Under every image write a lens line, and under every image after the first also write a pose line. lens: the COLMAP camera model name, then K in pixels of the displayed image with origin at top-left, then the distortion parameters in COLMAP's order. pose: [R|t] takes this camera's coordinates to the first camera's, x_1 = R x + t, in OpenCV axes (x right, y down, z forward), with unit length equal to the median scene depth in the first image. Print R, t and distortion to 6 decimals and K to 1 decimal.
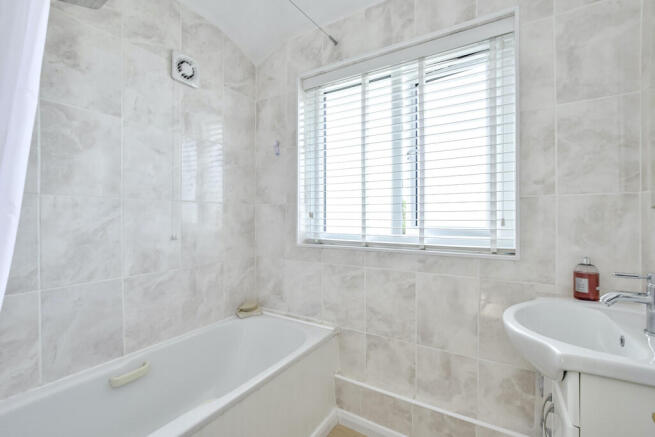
lens RADIAL K [[286.9, 0, 326.5], [0, 286.9, 220.3], [0, 0, 1]] dist [-0.008228, 0.002013]
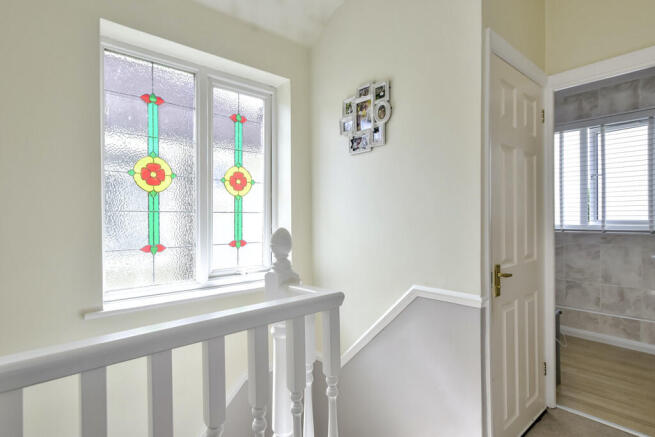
lens RADIAL K [[339.8, 0, 327.7], [0, 339.8, 220.8], [0, 0, 1]] dist [0.007053, 0.001820]
pose [[0.950149, -0.016598, -0.311355, -0.661385], [0.024218, 0.999494, 0.020623, -0.056498], [0.310855, -0.027135, 0.950070, -1.616438]]
